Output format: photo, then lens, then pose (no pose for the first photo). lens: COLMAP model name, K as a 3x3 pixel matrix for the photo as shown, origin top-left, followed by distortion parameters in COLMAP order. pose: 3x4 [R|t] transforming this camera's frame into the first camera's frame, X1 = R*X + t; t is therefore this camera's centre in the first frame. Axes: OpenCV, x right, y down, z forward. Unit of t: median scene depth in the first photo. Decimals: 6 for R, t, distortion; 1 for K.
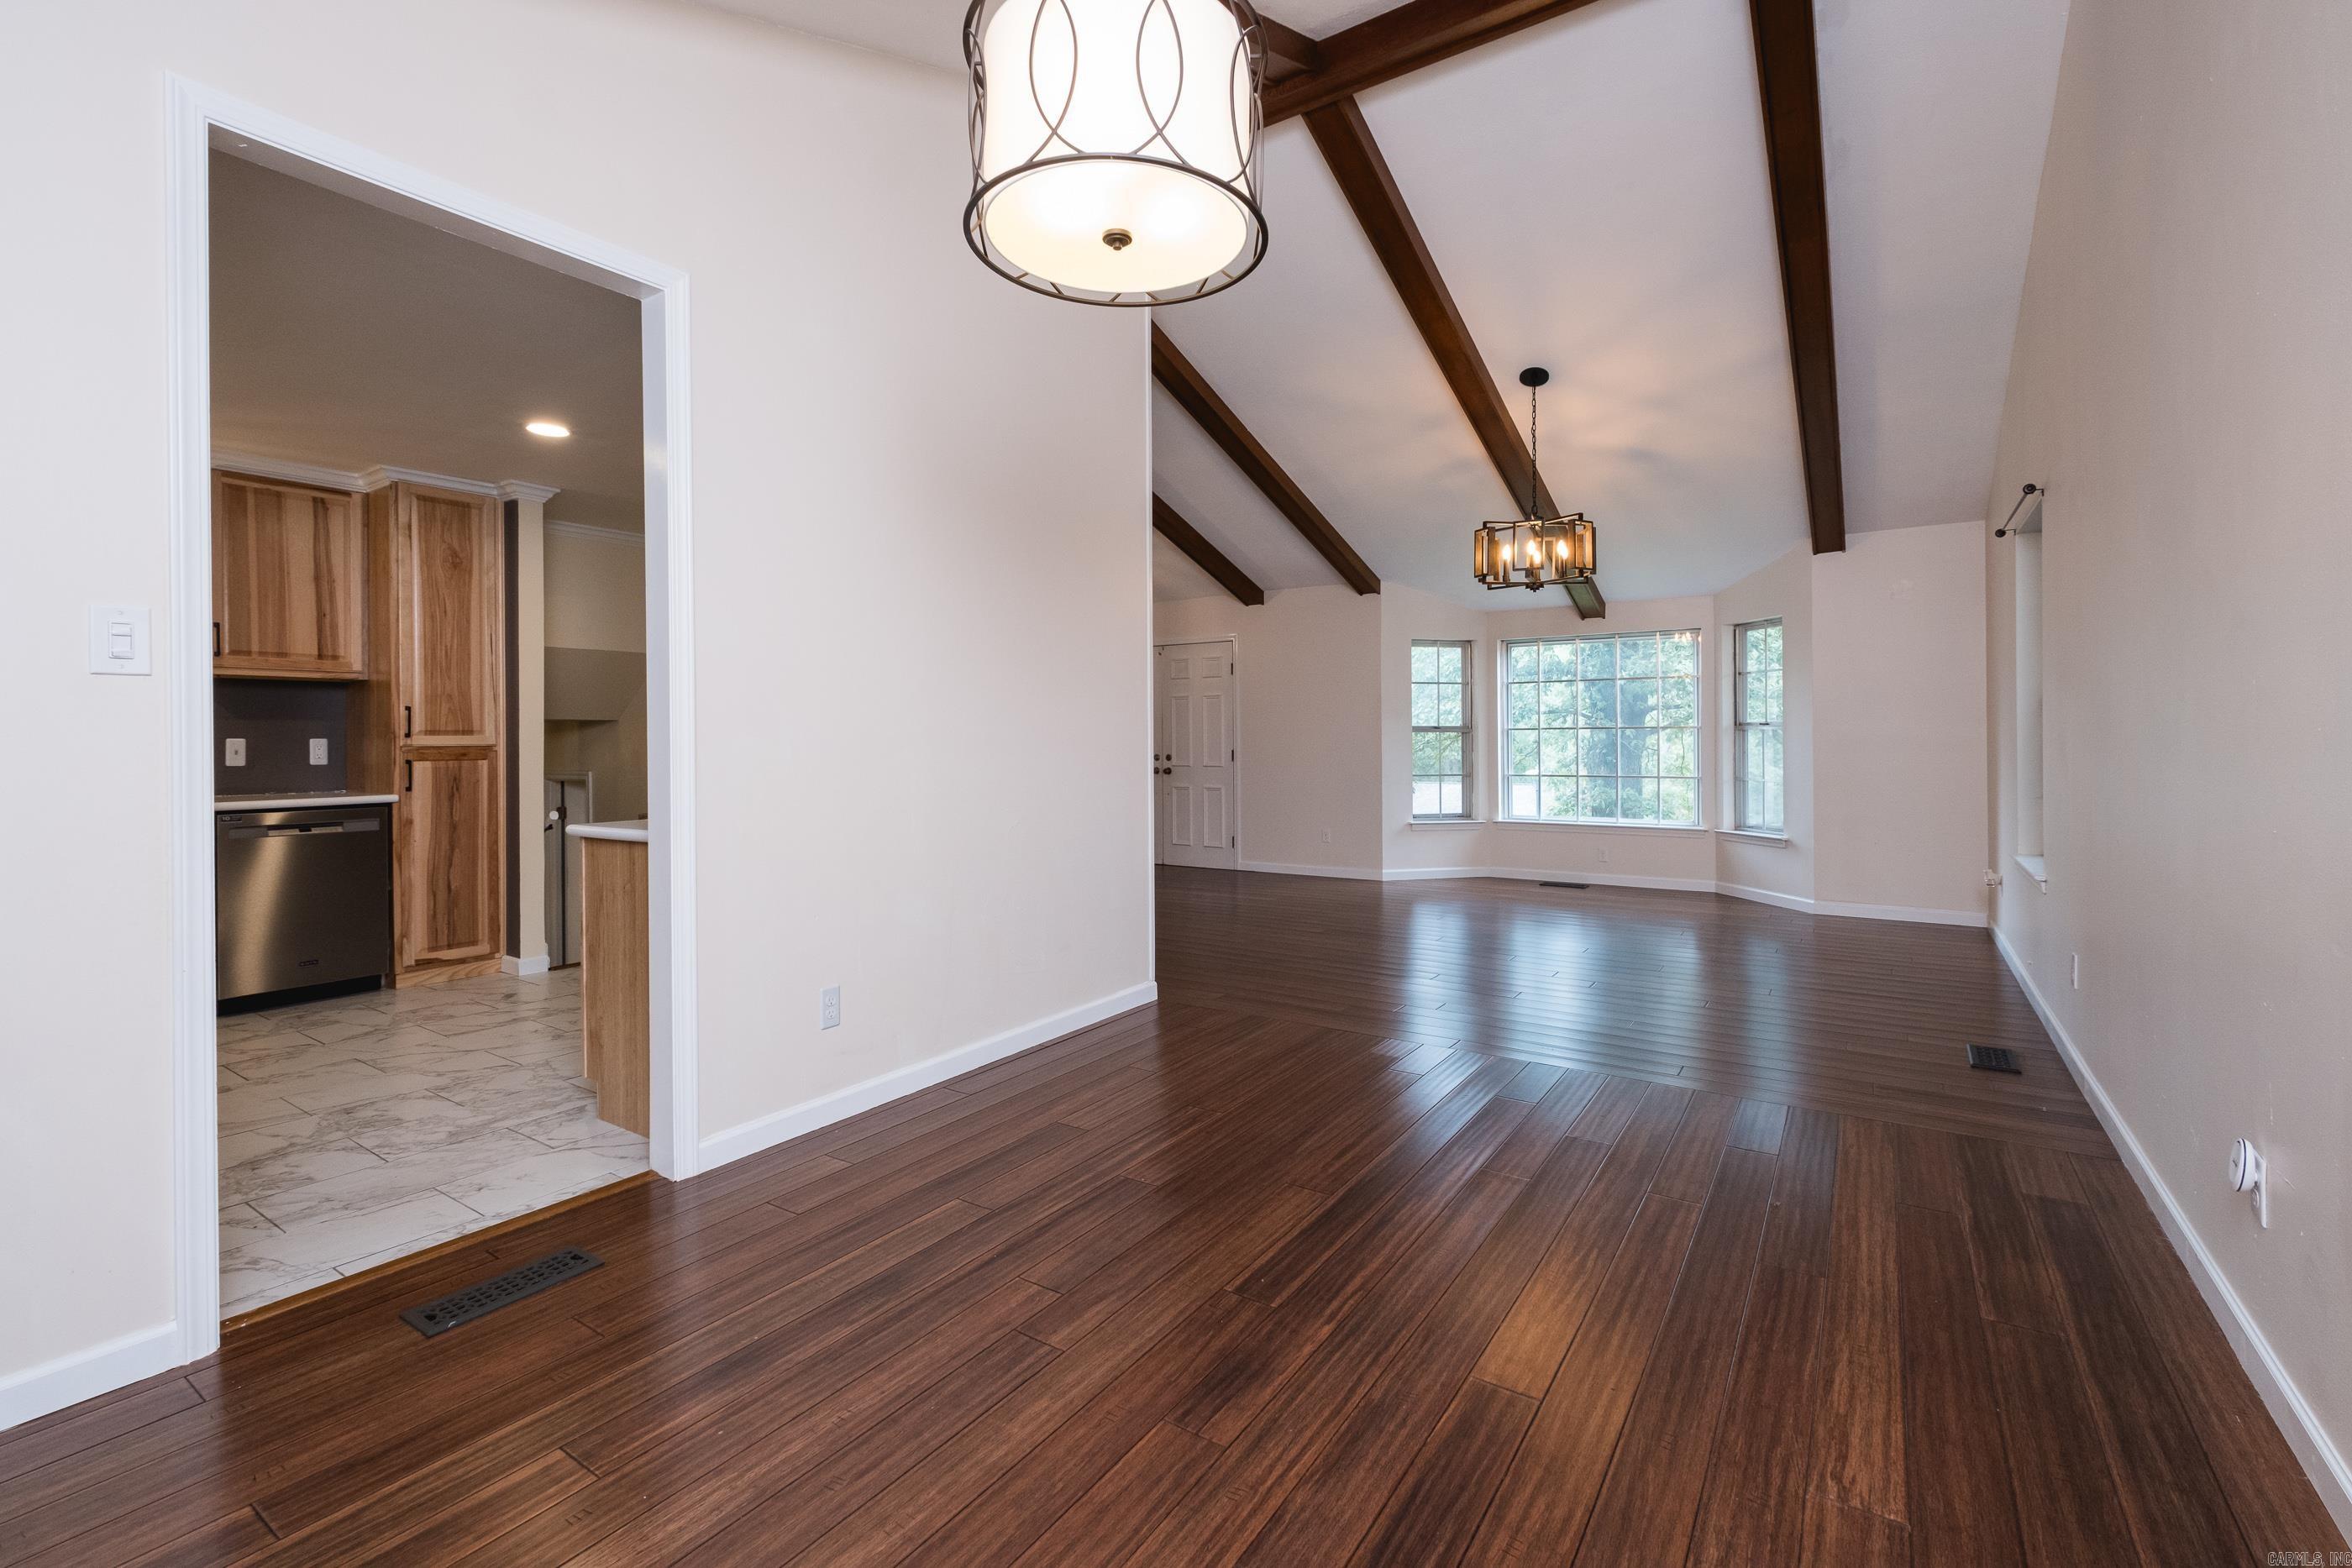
lens RADIAL K [[1036.2, 0, 1169.3], [0, 1036.2, 746.9], [0, 0, 1]] dist [-0.002022, -0.000301]
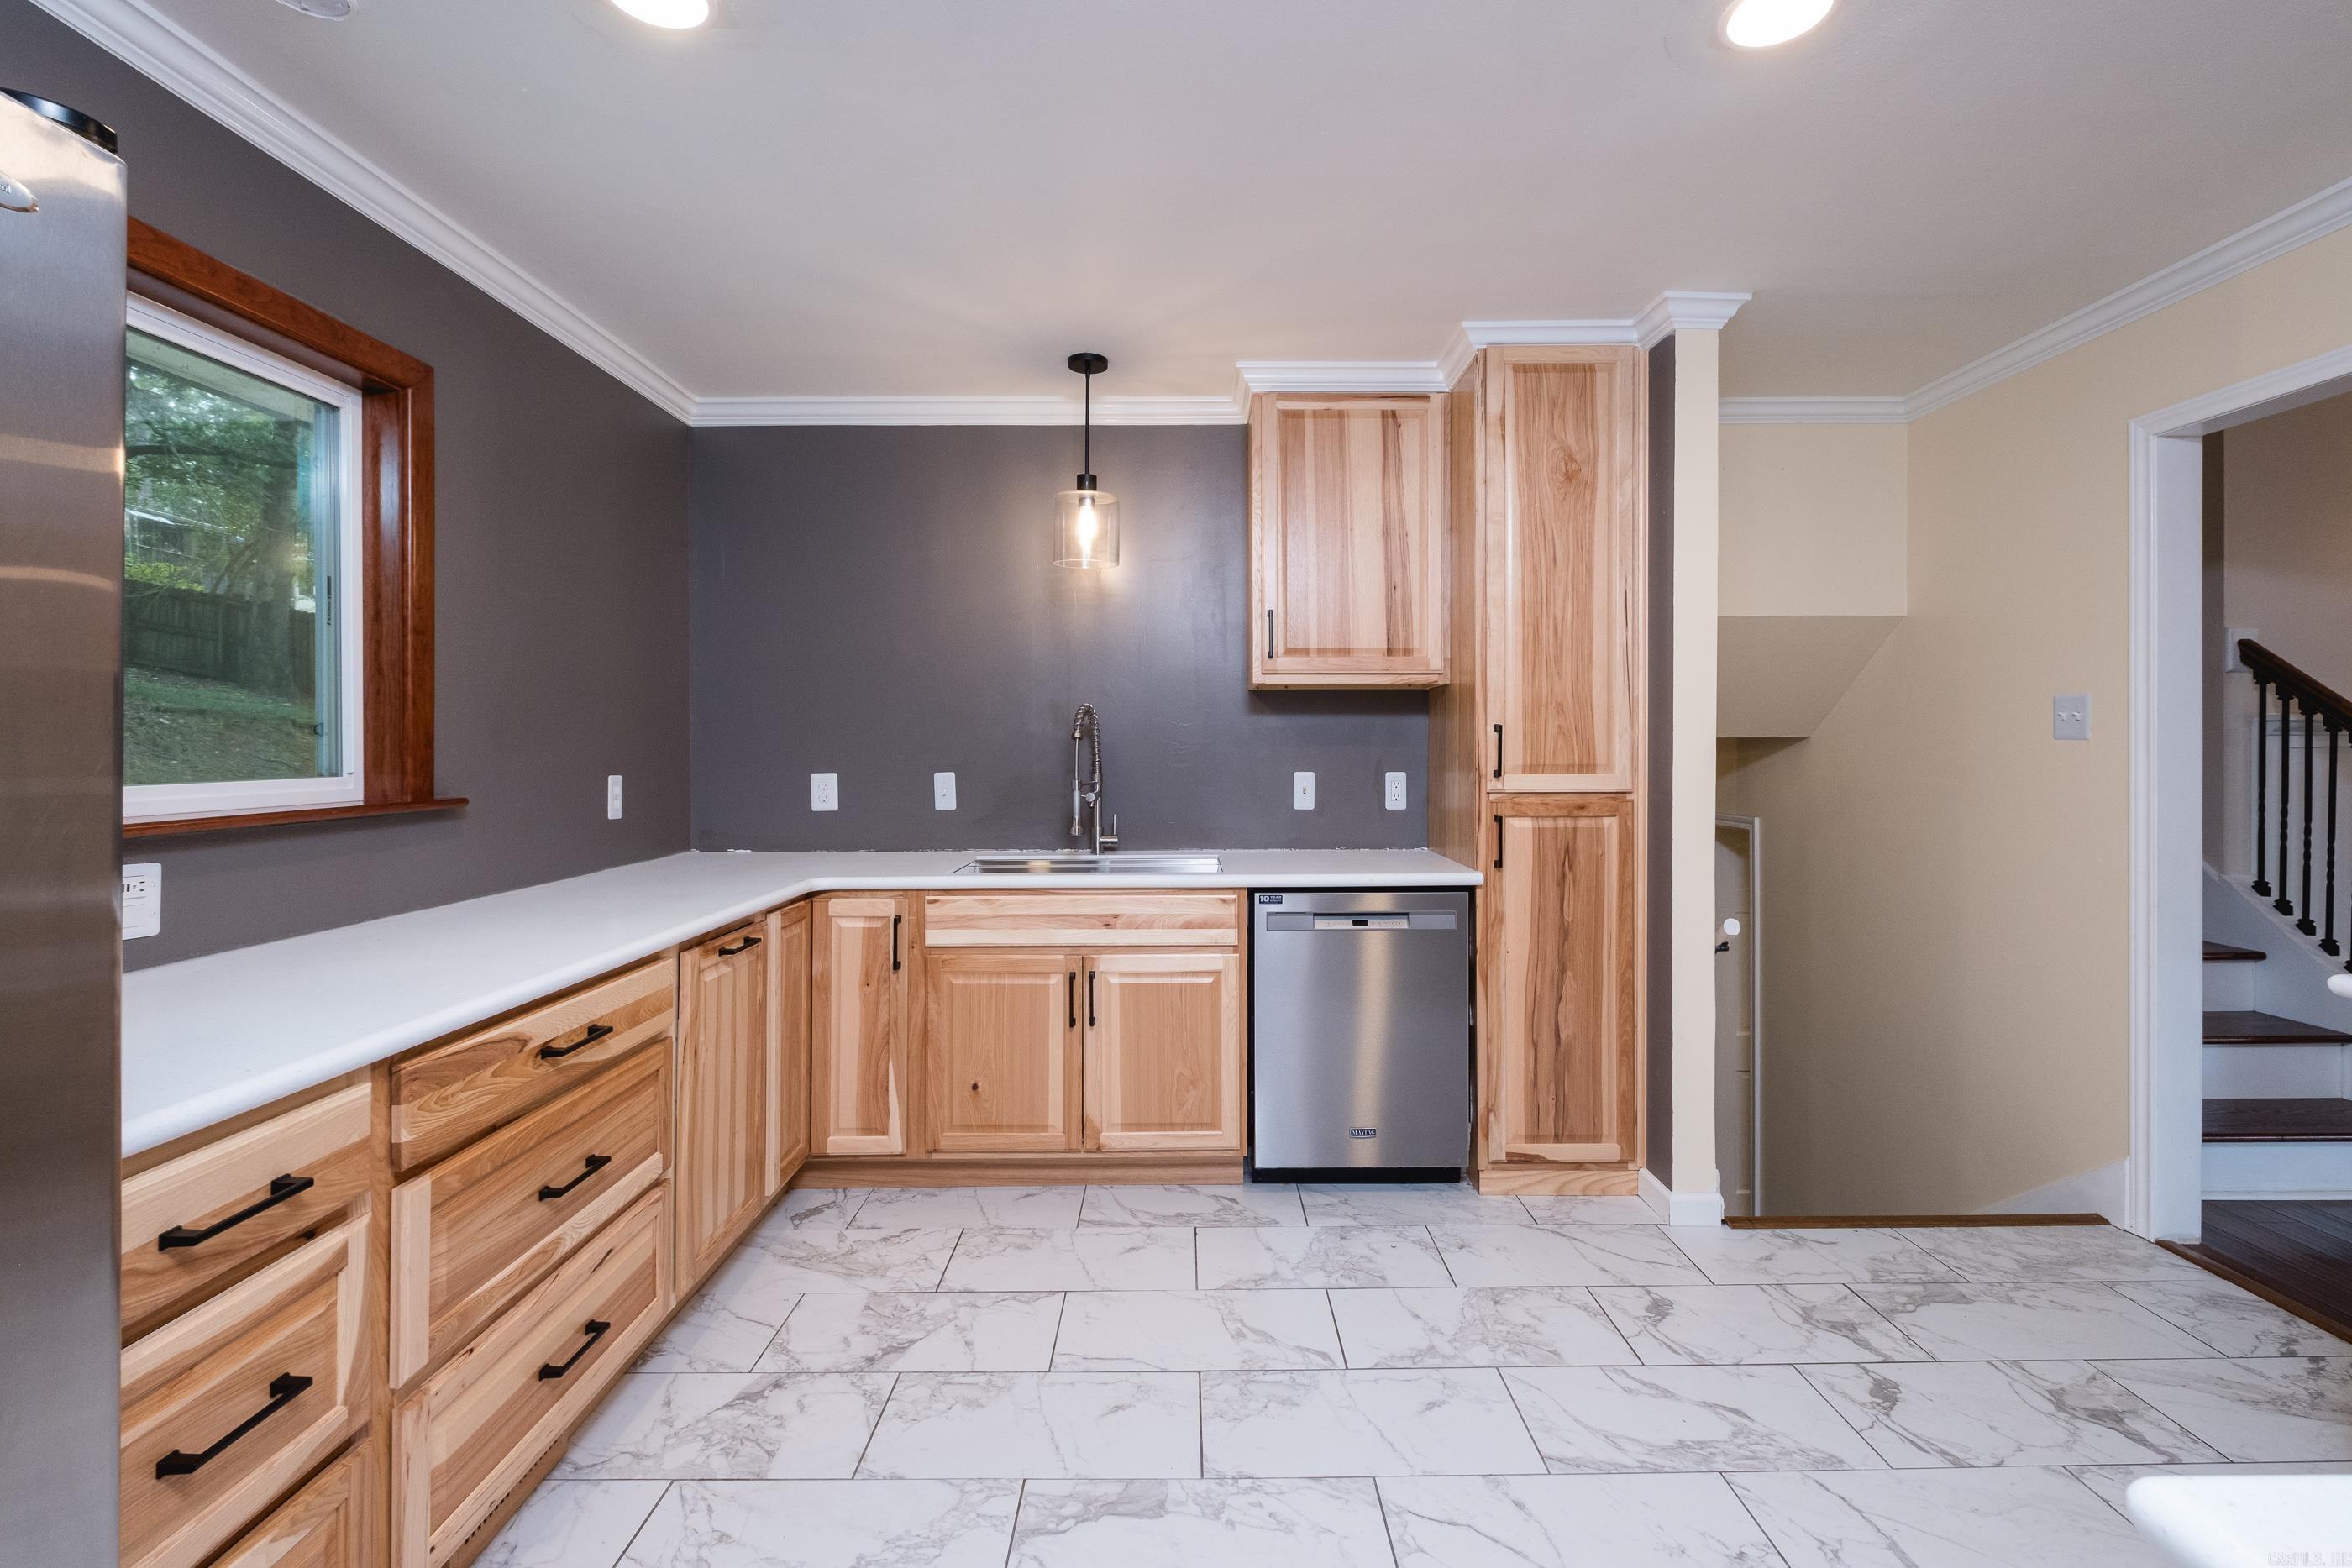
lens RADIAL K [[1029.3, 0, 1197.3], [0, 1029.3, 754.5], [0, 0, 1]] dist [0.005003, 0.000394]
pose [[0.579348, 0.006024, -0.815058, -0.344898], [-0.005117, 0.999980, 0.003754, -0.022779], [0.815064, 0.001996, 0.579367, 0.503561]]
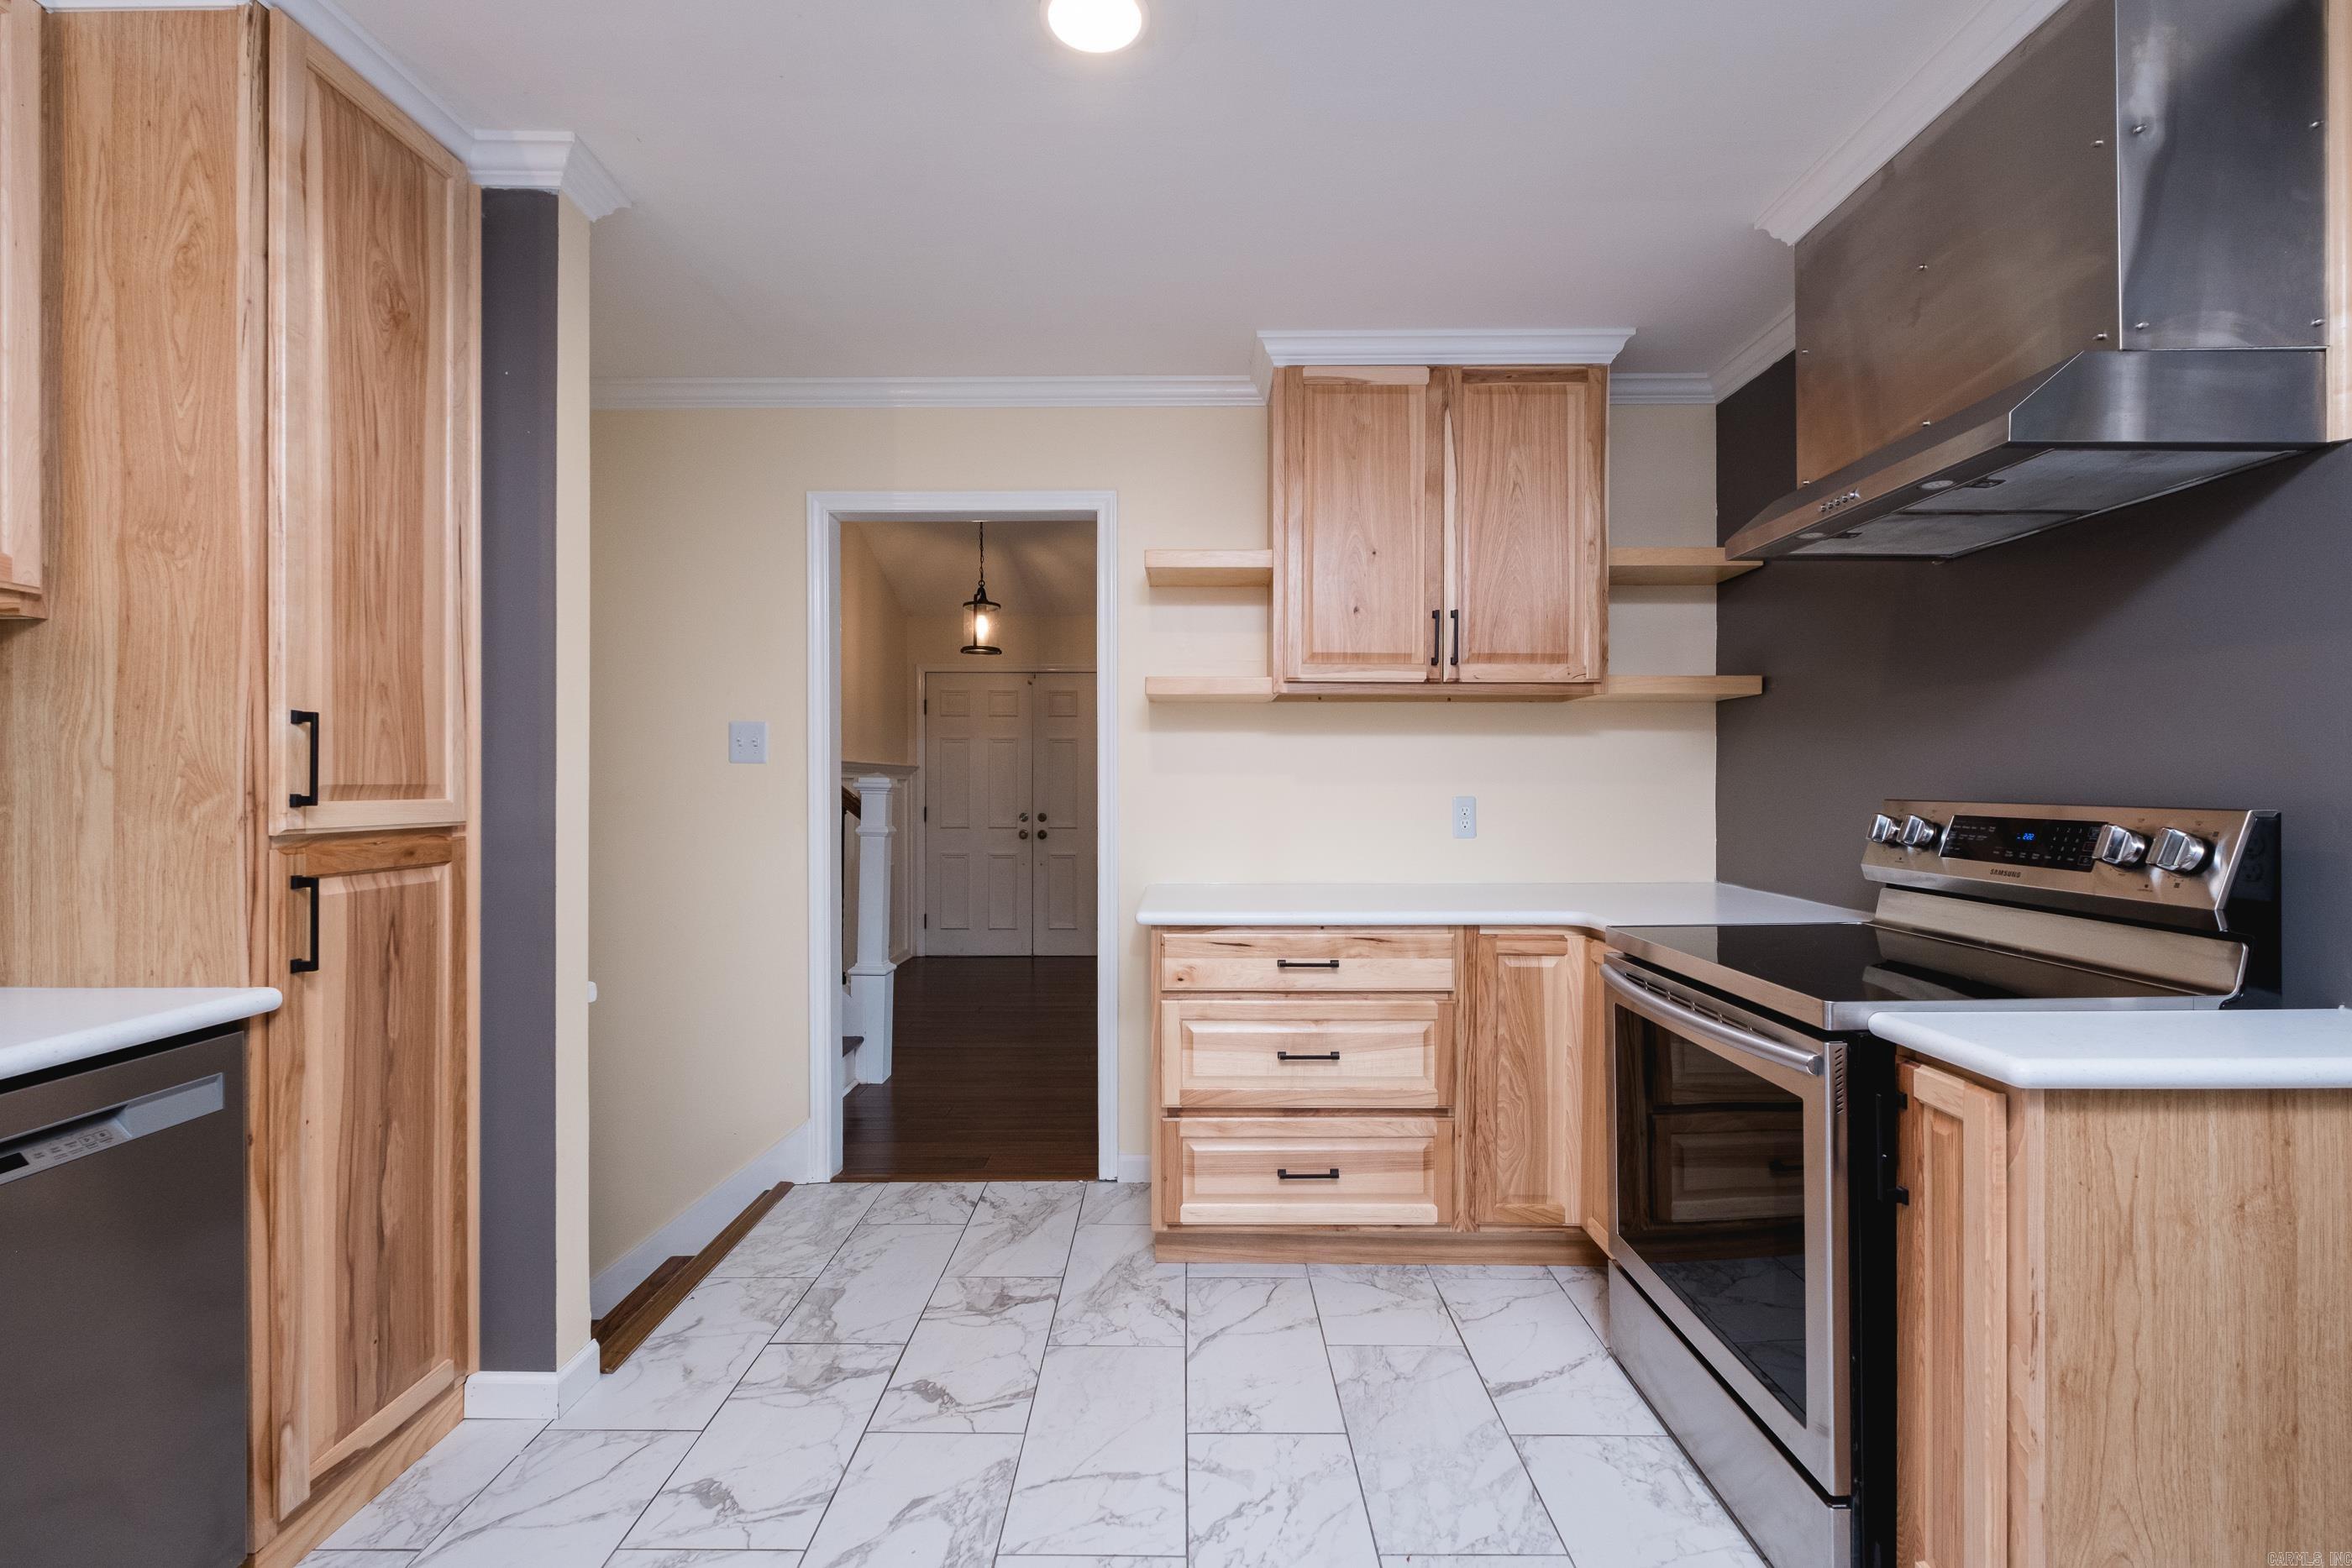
lens RADIAL K [[1041.6, 0, 1178.7], [0, 1041.6, 791.6], [0, 0, 1]] dist [0.001093, -0.000131]
pose [[0.820582, 0.000016, 0.571529, -0.677211], [0.002149, 0.999993, -0.003114, -0.012112], [-0.571525, 0.003783, 0.820576, 0.557751]]
